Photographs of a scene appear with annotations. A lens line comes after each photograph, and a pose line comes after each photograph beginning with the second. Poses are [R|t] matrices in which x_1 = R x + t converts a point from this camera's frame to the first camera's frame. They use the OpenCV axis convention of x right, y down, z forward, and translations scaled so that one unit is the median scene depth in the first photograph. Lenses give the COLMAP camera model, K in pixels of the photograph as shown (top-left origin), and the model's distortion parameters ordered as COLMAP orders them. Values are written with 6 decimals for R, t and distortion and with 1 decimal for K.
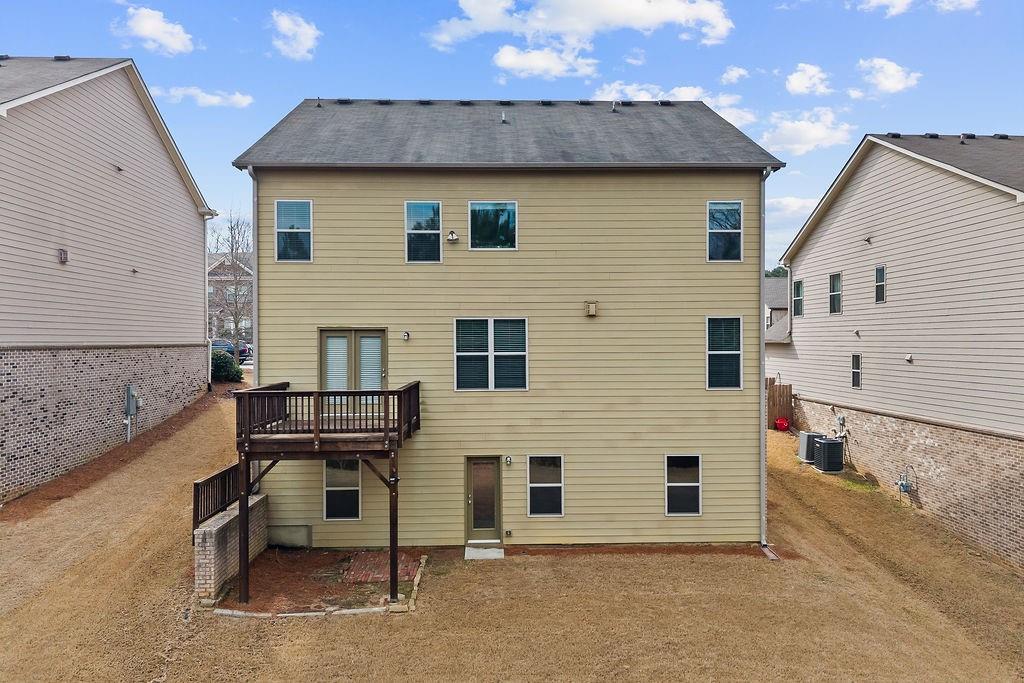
lens RADIAL K [[684.8, 0, 512.0], [0, 684.8, 341.5], [0, 0, 1]] dist [0.061144, -0.074094]
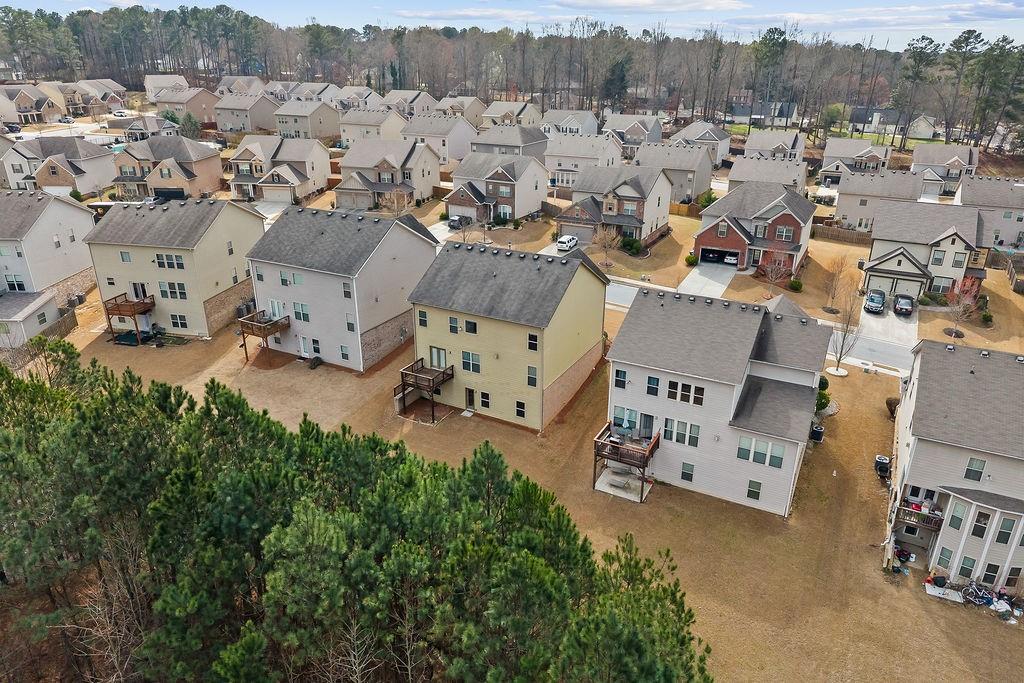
lens RADIAL K [[684.8, 0, 512.0], [0, 684.8, 341.5], [0, 0, 1]] dist [0.061144, -0.074094]
pose [[0.861805, 0.200104, -0.466101, 1.712239], [-0.006767, 0.923351, 0.383896, -1.385067], [0.507194, -0.327690, 0.797104, -1.577093]]
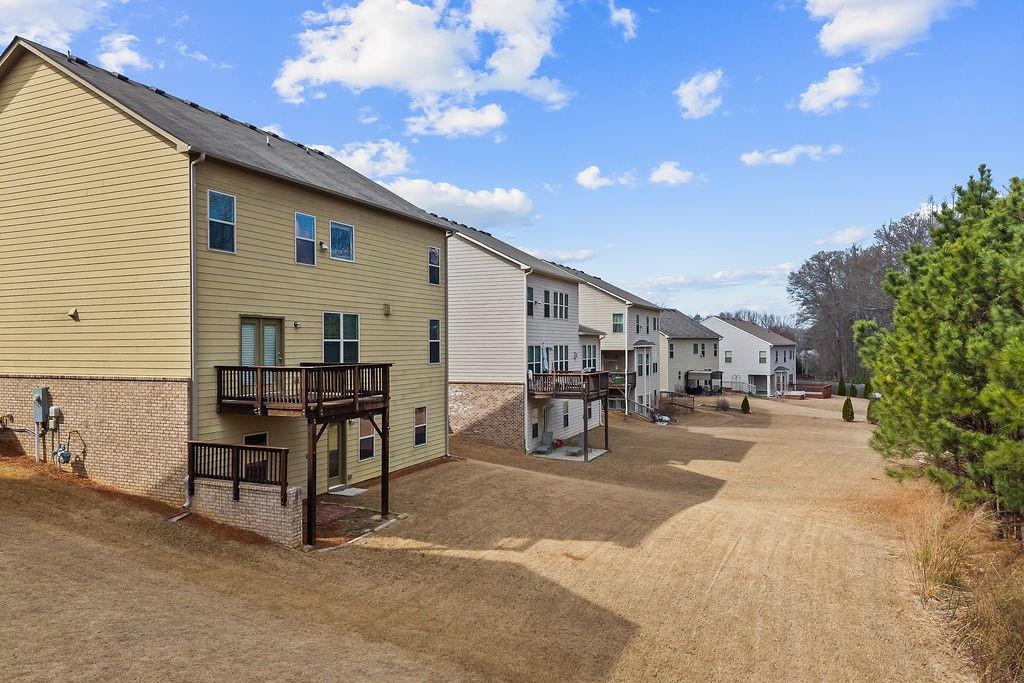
lens RADIAL K [[684.8, 0, 512.0], [0, 684.8, 341.5], [0, 0, 1]] dist [0.061144, -0.074094]
pose [[0.430507, 0.005830, 0.902569, -1.066572], [0.004223, 0.999955, -0.008474, 0.032159], [-0.902577, 0.007459, 0.430463, 0.148727]]
